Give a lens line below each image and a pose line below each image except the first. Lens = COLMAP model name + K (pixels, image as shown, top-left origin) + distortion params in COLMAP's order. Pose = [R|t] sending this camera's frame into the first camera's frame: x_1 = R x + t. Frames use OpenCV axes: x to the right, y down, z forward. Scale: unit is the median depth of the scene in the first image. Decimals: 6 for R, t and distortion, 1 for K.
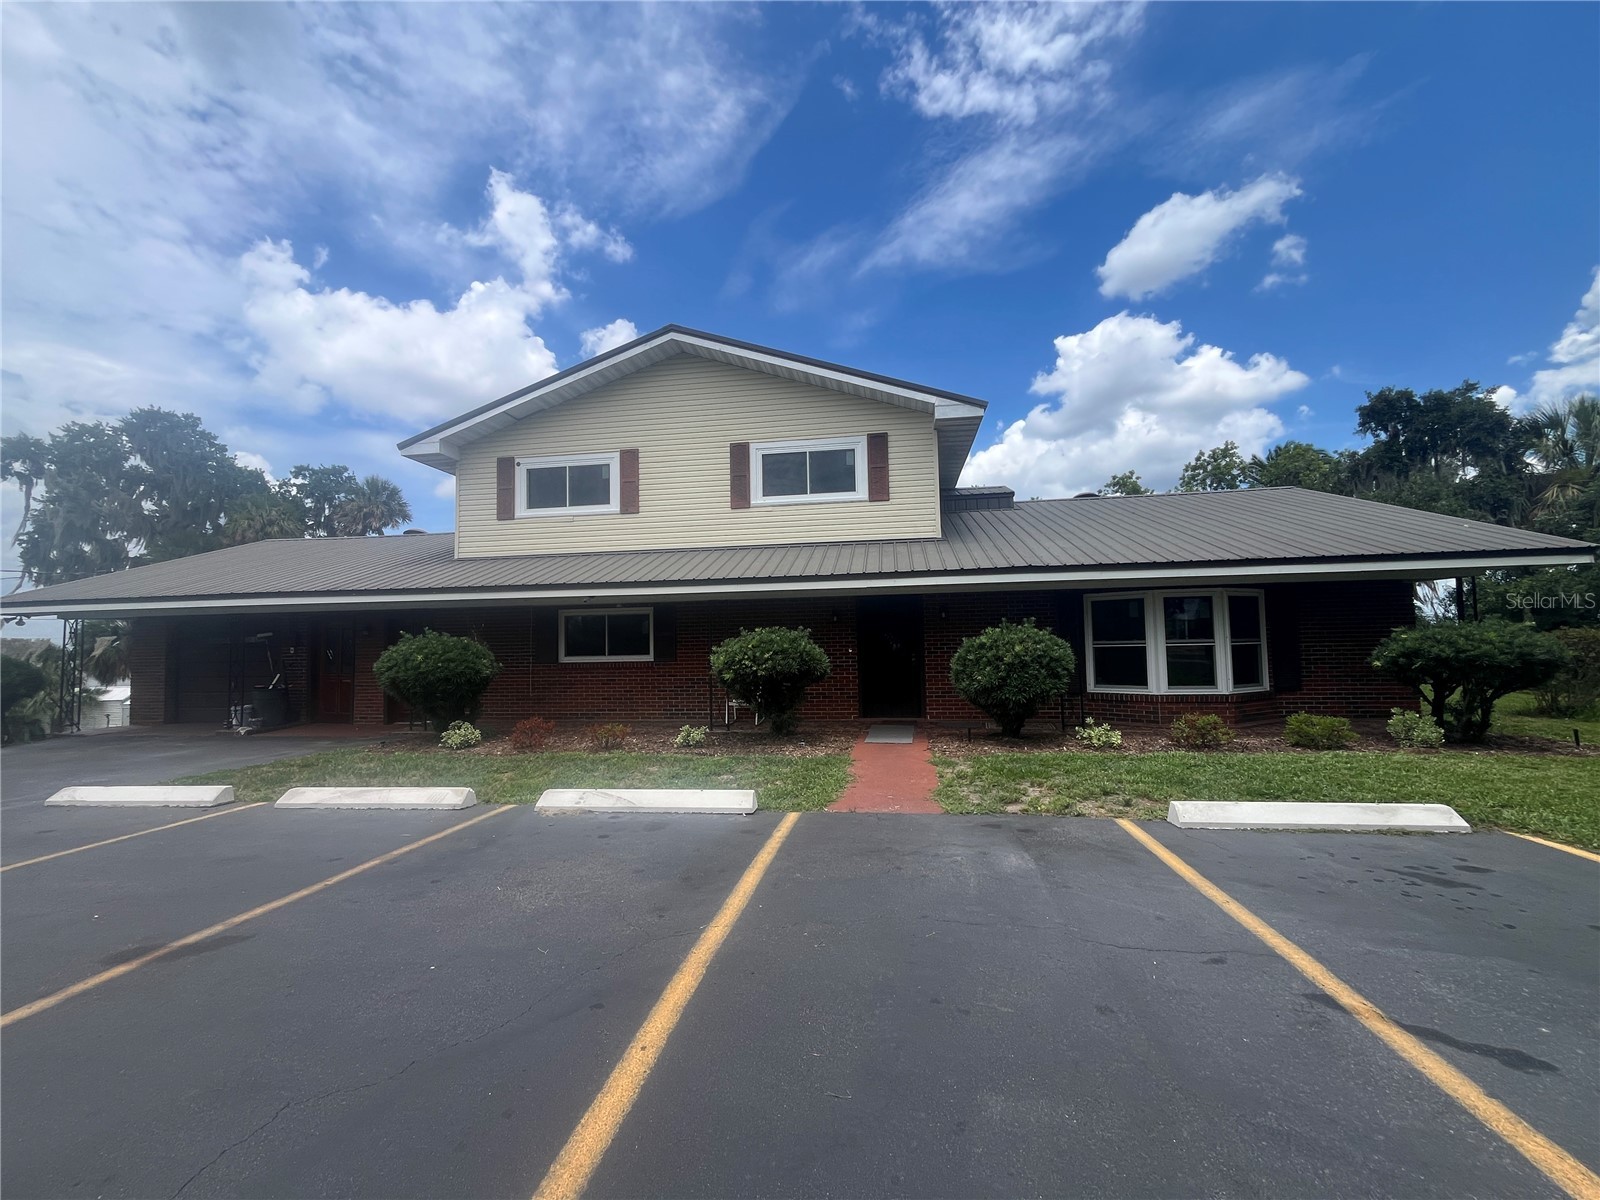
lens RADIAL K [[642.0, 0, 791.0], [0, 642.0, 613.8], [0, 0, 1]] dist [0.001249, -0.002503]
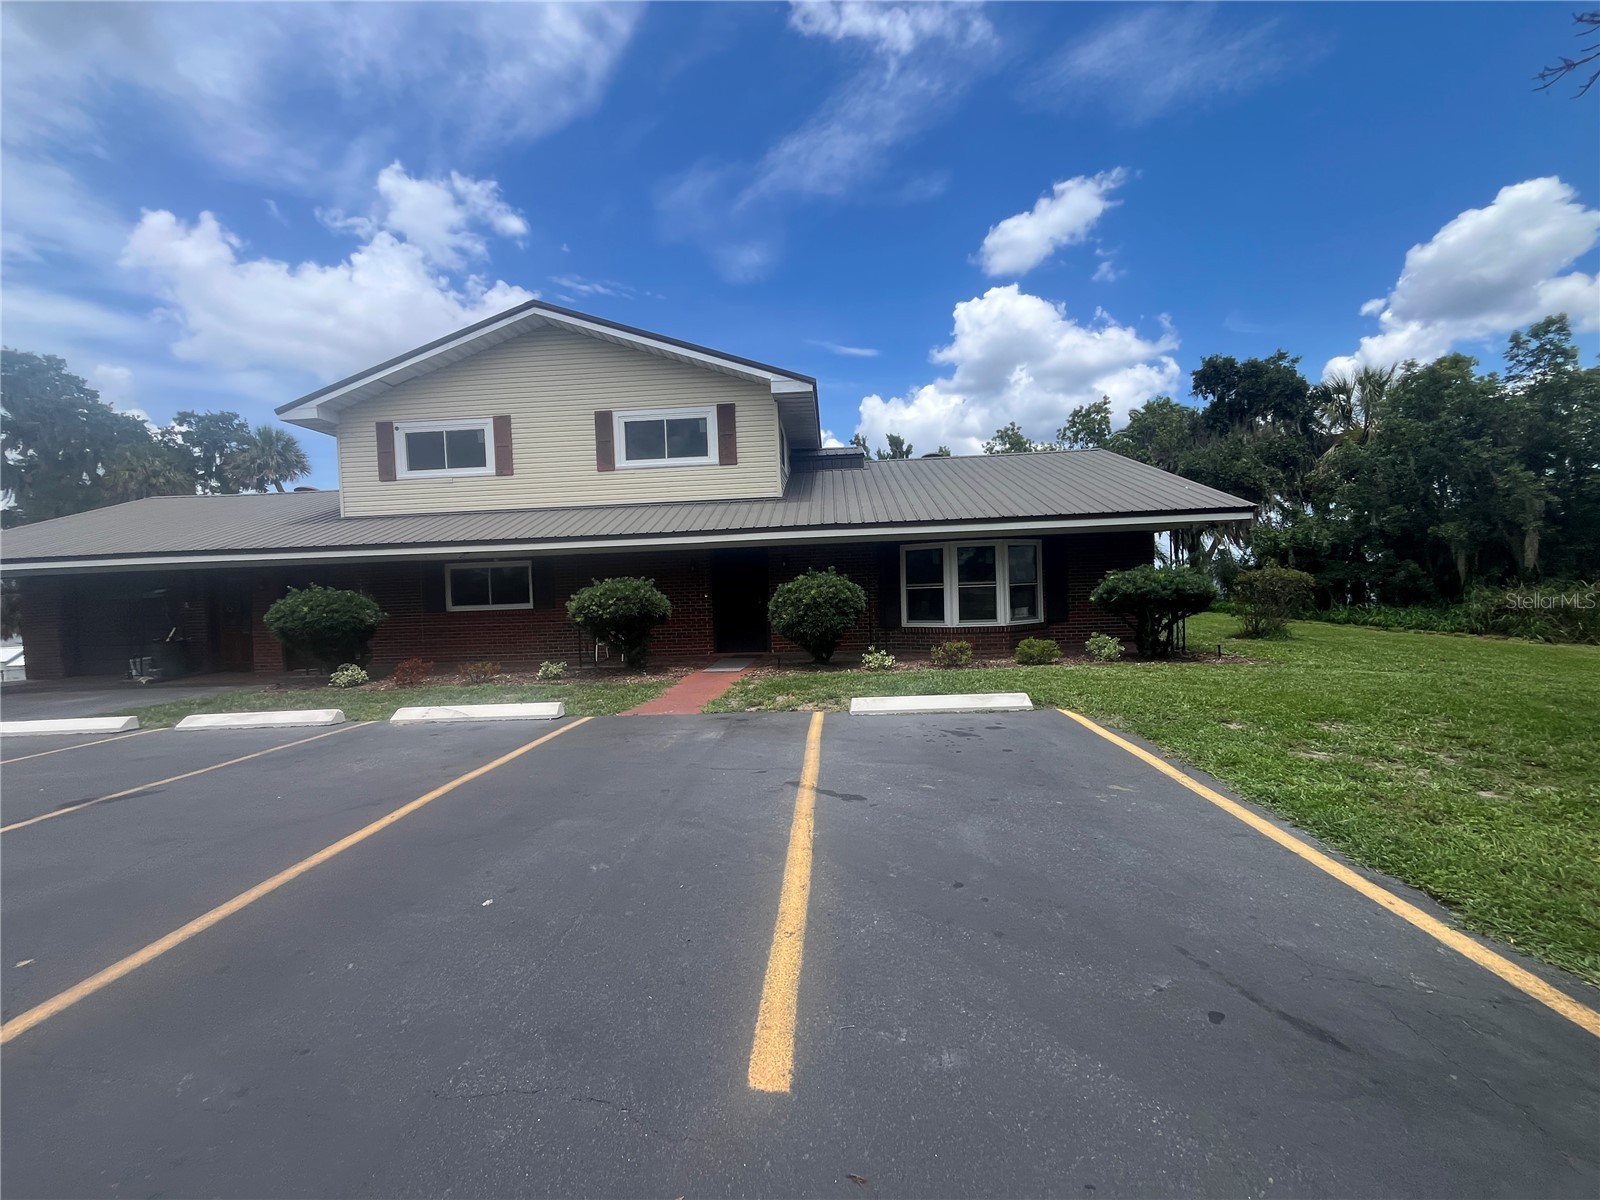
lens RADIAL K [[646.1, 0, 799.5], [0, 646.1, 614.3], [0, 0, 1]] dist [-0.000661, -0.000935]
pose [[0.995643, -0.020798, 0.090903, 0.148100], [0.012964, 0.996216, 0.085936, -0.007524], [-0.092347, -0.084383, 0.992145, -0.169148]]
